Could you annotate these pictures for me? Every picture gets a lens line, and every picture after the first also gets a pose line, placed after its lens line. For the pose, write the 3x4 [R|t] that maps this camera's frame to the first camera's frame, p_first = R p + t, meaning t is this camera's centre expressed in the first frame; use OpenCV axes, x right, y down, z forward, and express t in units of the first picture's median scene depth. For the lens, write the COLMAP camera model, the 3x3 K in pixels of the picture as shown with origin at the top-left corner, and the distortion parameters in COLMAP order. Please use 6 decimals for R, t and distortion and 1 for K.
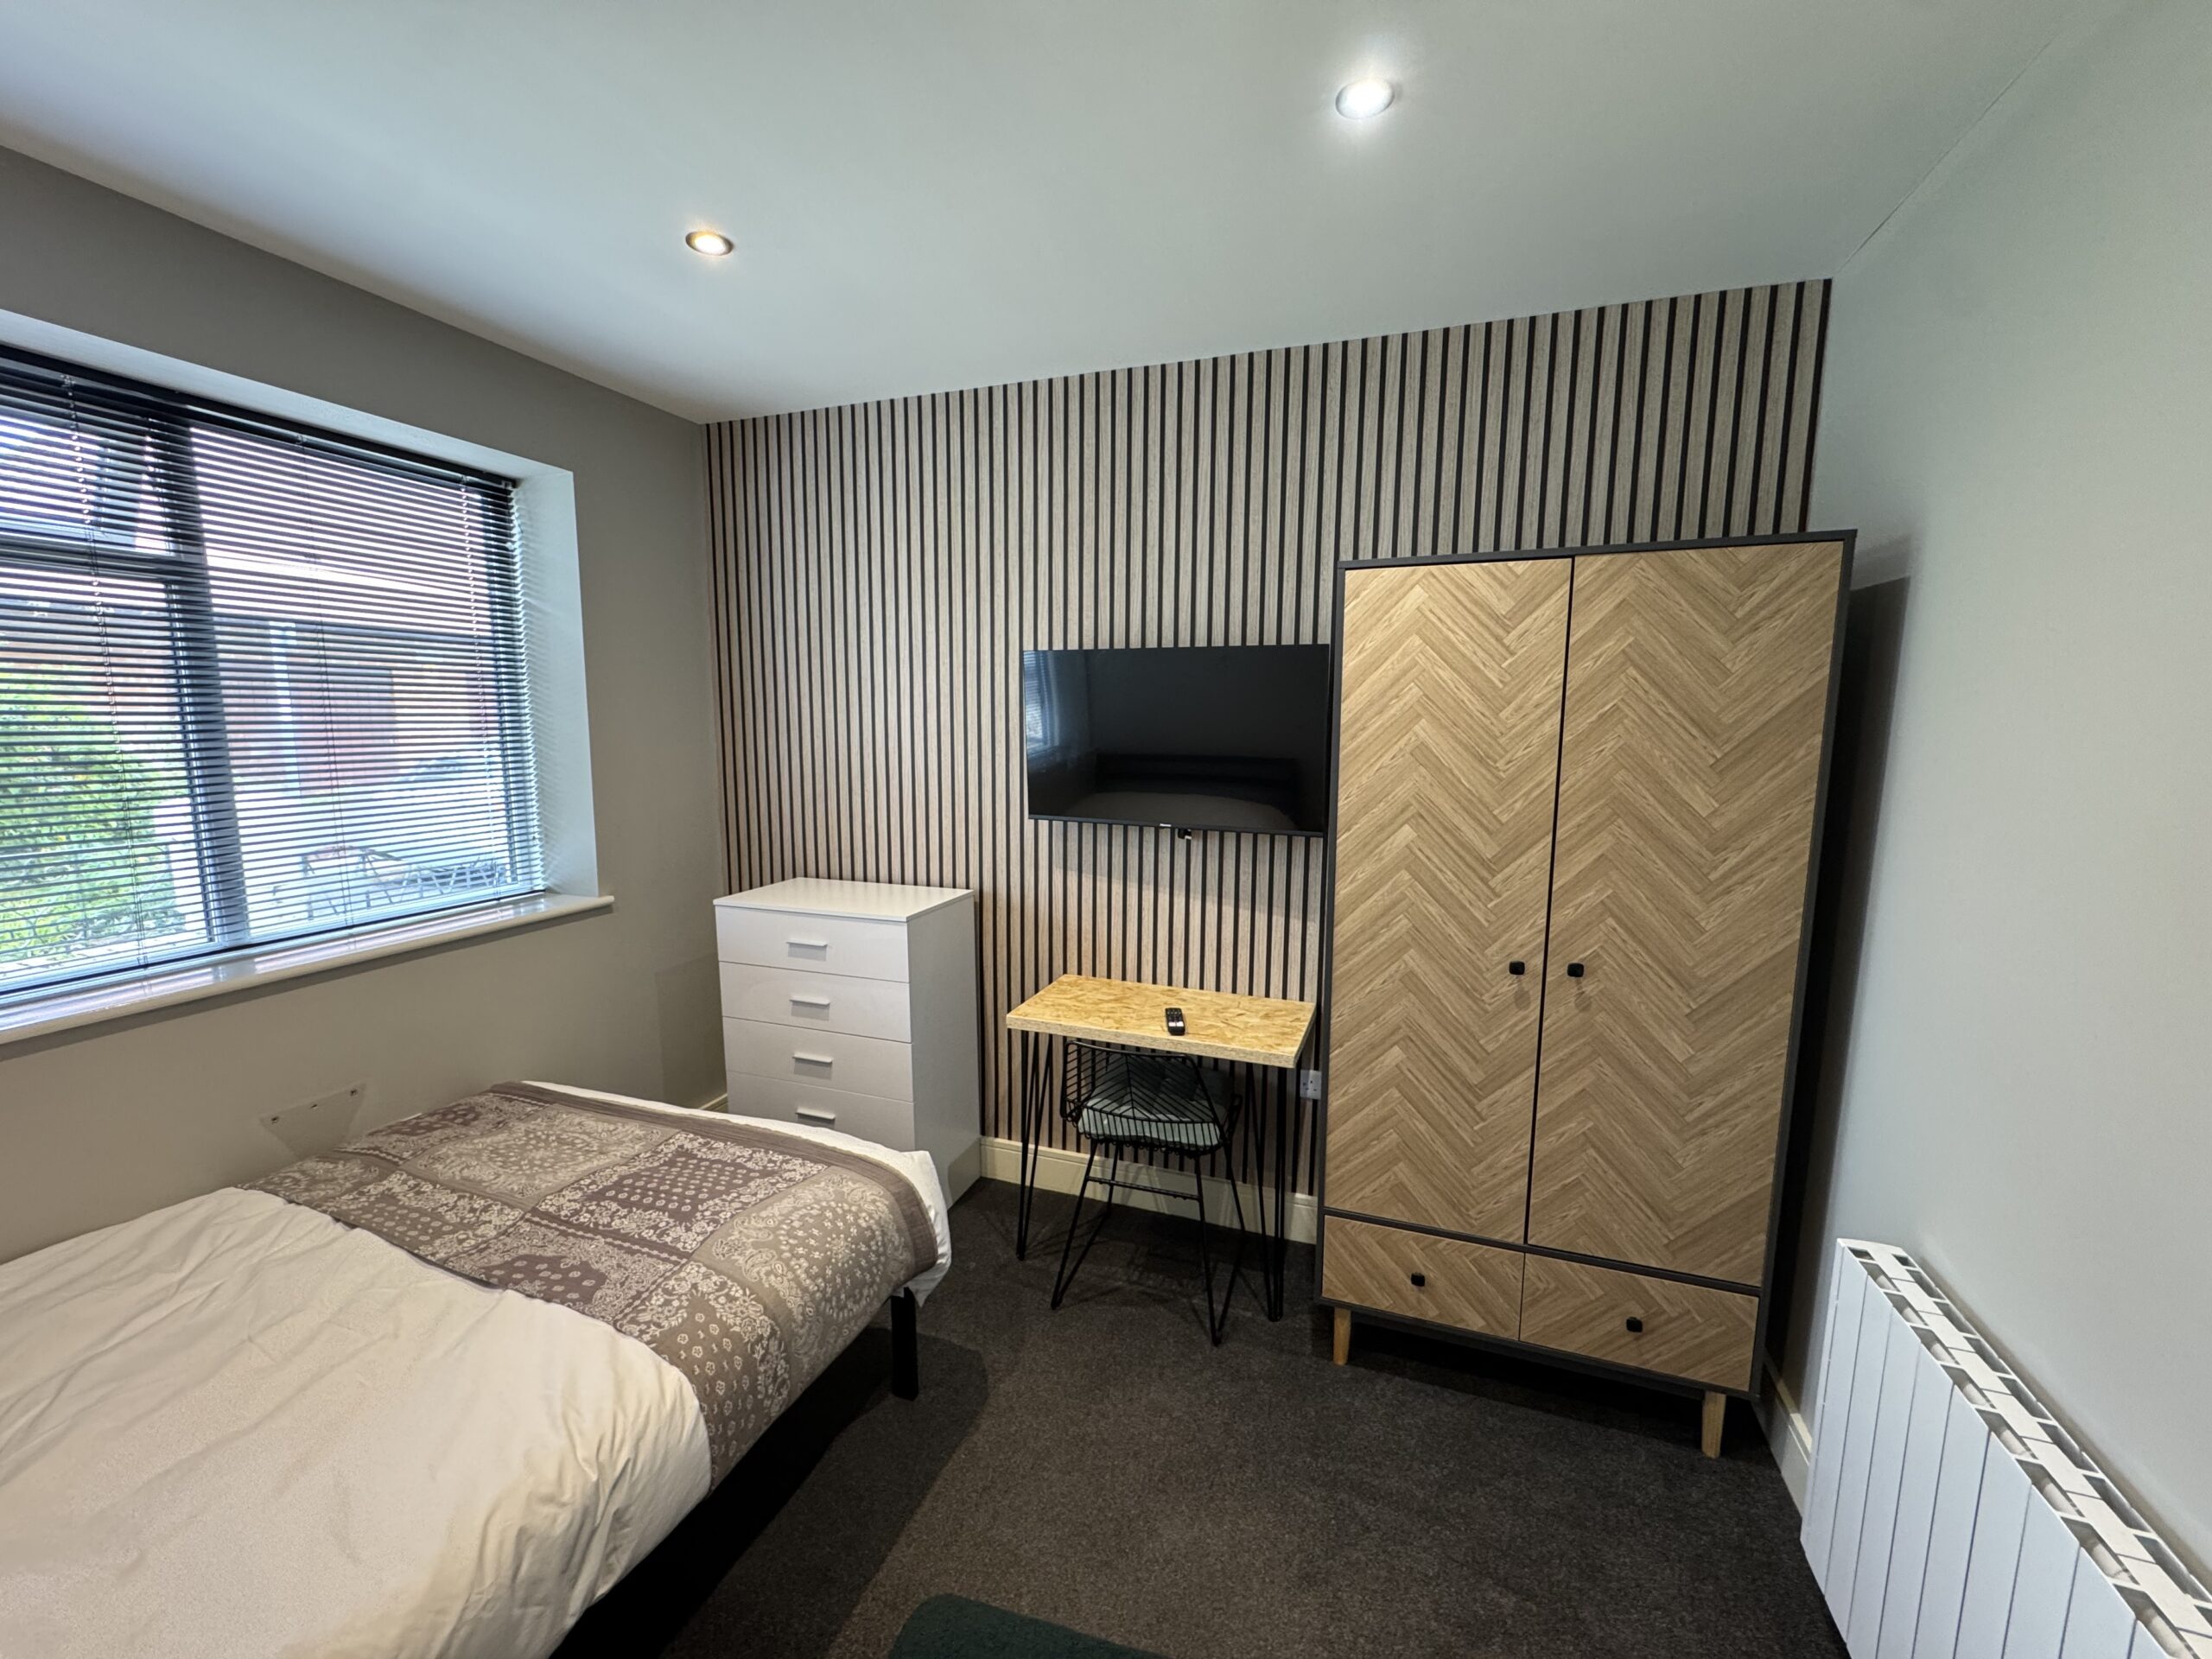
lens RADIAL K [[882.0, 0, 1106.0], [0, 882.0, 829.5], [0, 0, 1]] dist [-0.000007, 0.000092]
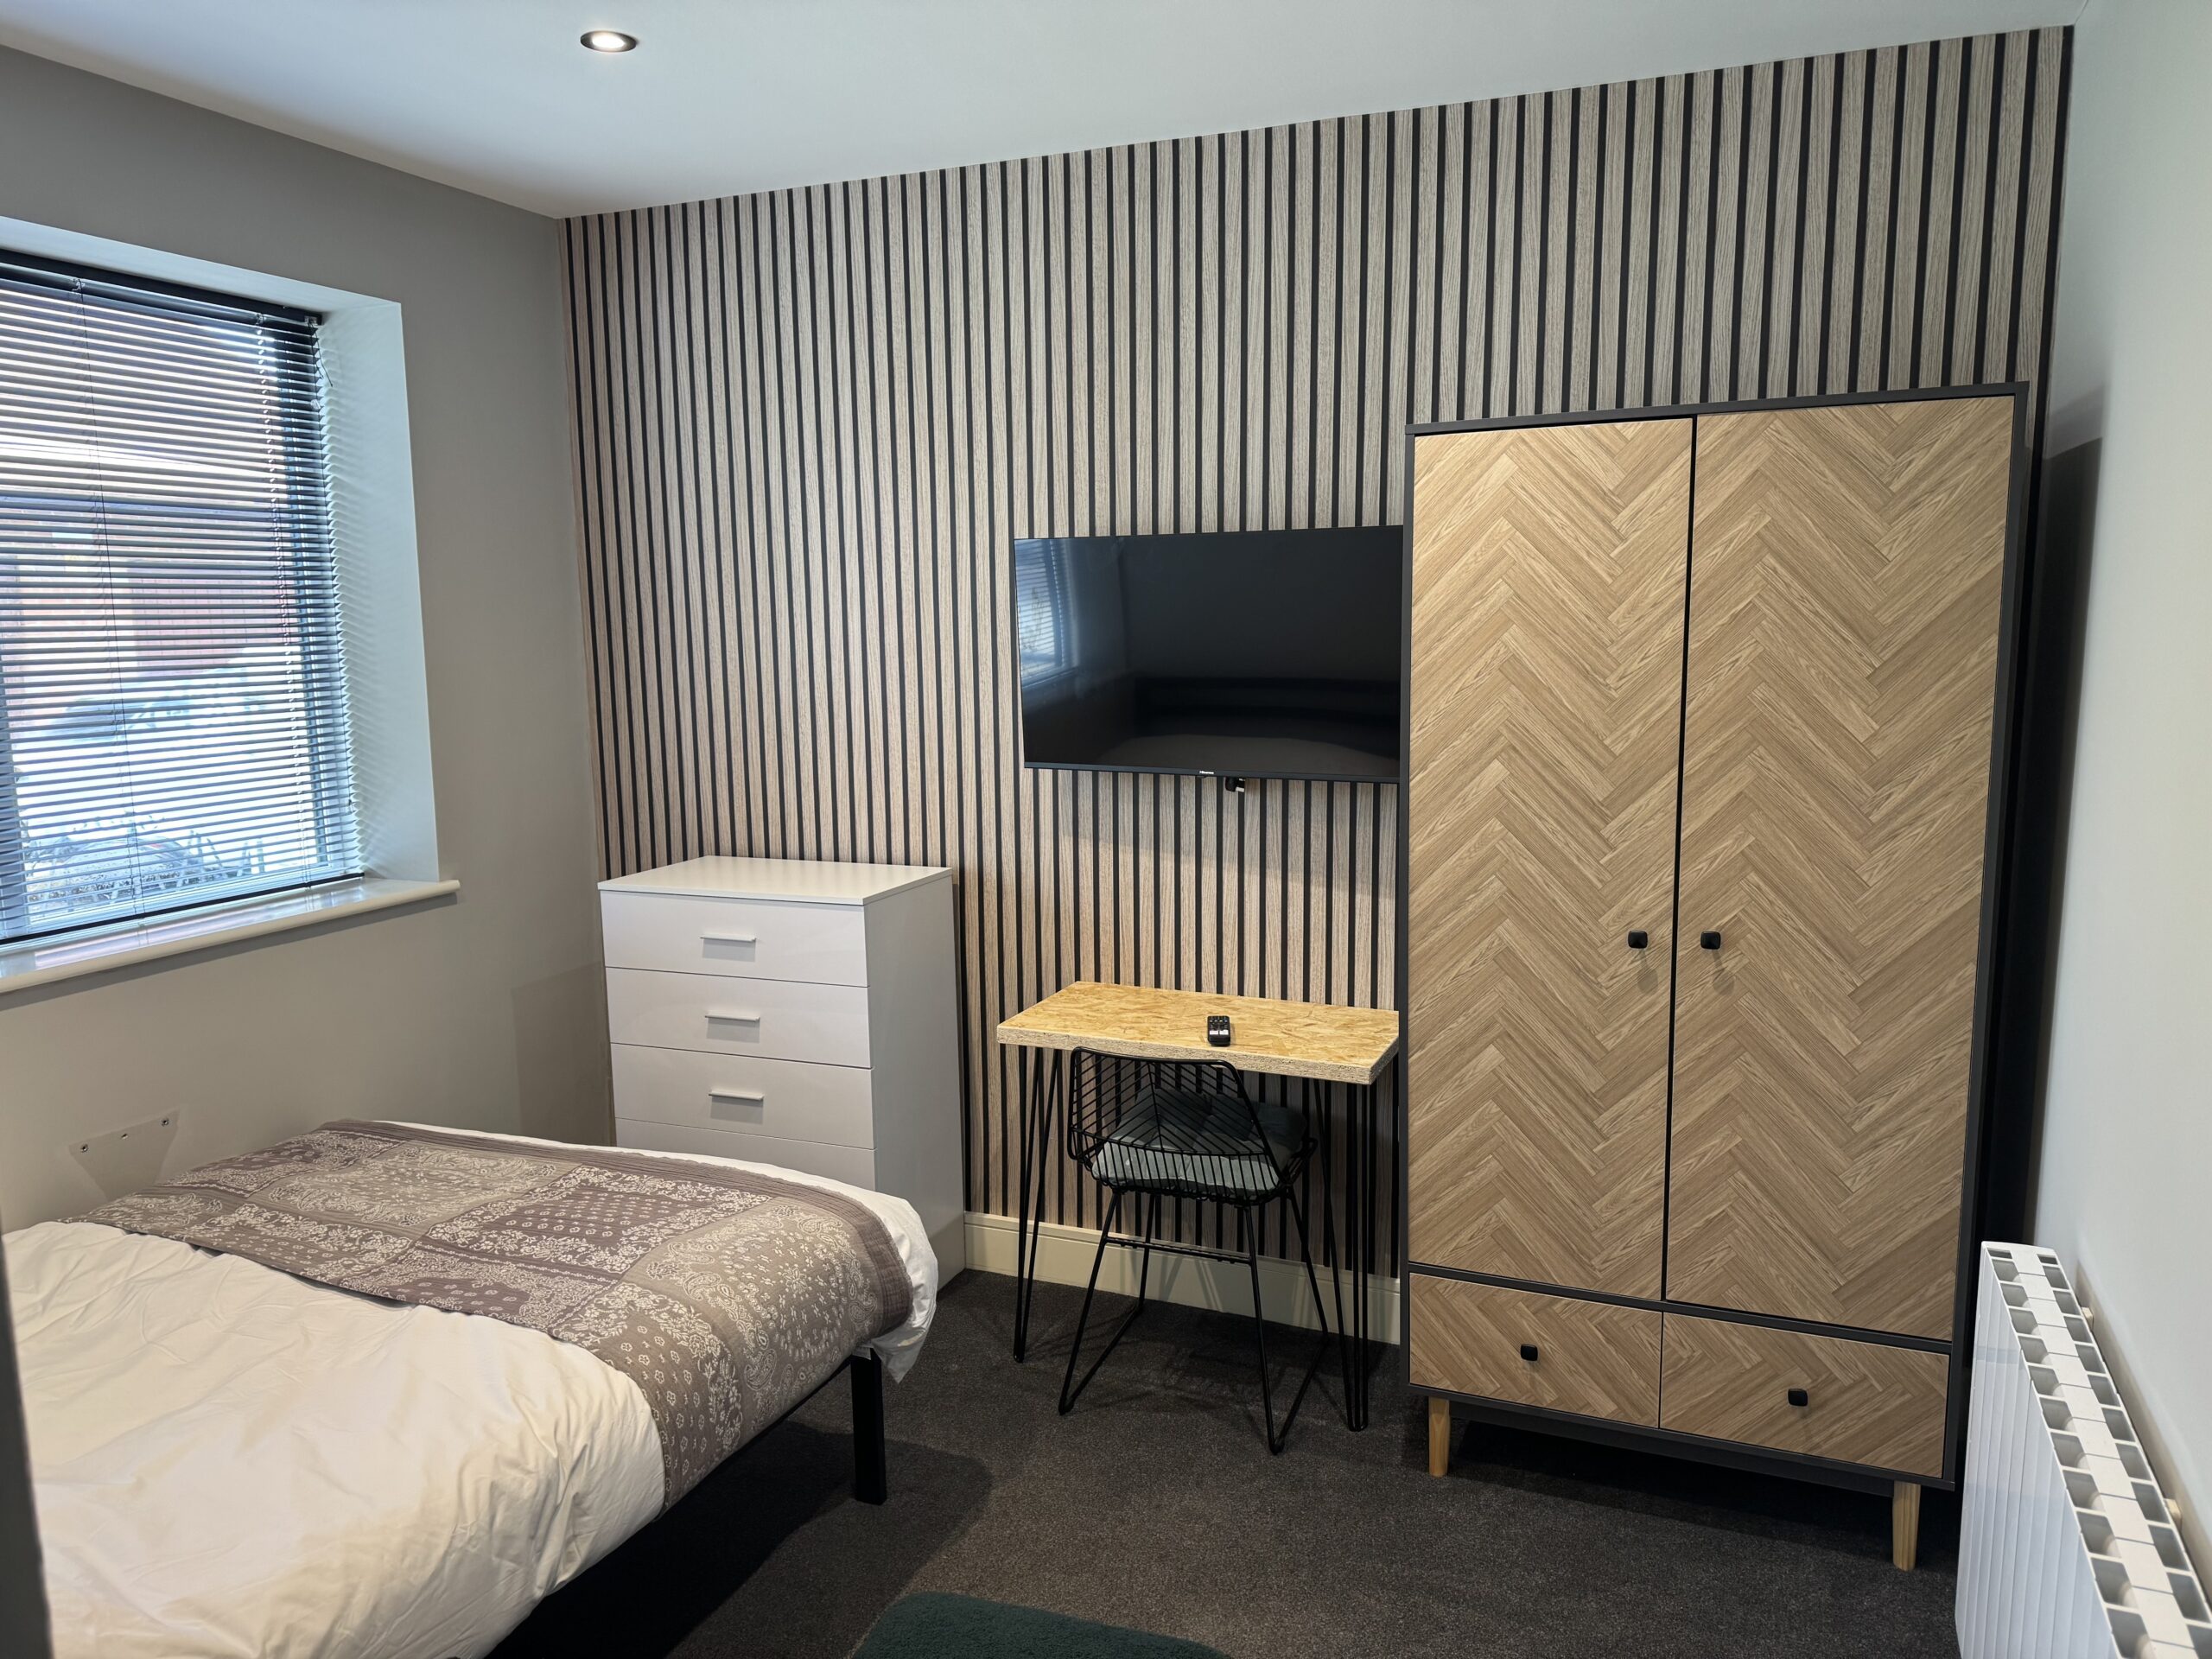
lens RADIAL K [[1535.3, 0, 1106.0], [0, 1535.3, 829.5], [0, 0, 1]] dist [0.102023, -0.158512]
pose [[0.998783, -0.011105, -0.048047, 0.060135], [0.011730, 0.999850, 0.012756, 0.035568], [0.047898, -0.013304, 0.998764, -0.399924]]
